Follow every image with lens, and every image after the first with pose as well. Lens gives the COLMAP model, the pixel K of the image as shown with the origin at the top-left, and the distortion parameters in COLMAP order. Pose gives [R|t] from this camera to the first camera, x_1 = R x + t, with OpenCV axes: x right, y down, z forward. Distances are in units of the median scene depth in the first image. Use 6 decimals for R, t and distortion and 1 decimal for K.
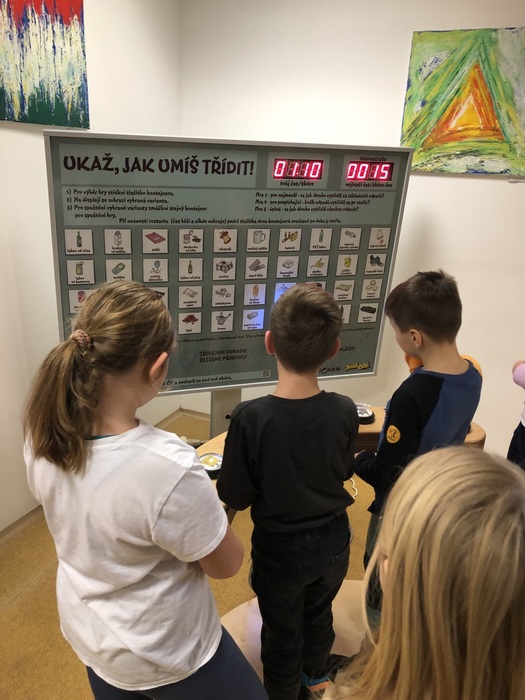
lens RADIAL K [[574.0, 0, 262.9], [0, 574.0, 352.1], [0, 0, 1]] dist [-0.005038, -0.014910]
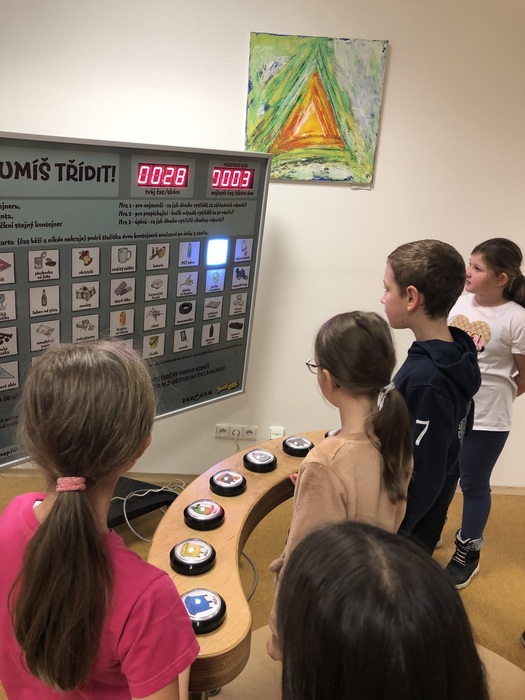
lens RADIAL K [[574.0, 0, 262.7], [0, 574.0, 348.0], [0, 0, 1]] dist [-0.005038, -0.014910]
pose [[0.888169, -0.123957, 0.442483, -0.211886], [0.127451, 0.991602, 0.021961, -0.057285], [-0.441489, 0.036890, 0.896508, 0.157534]]
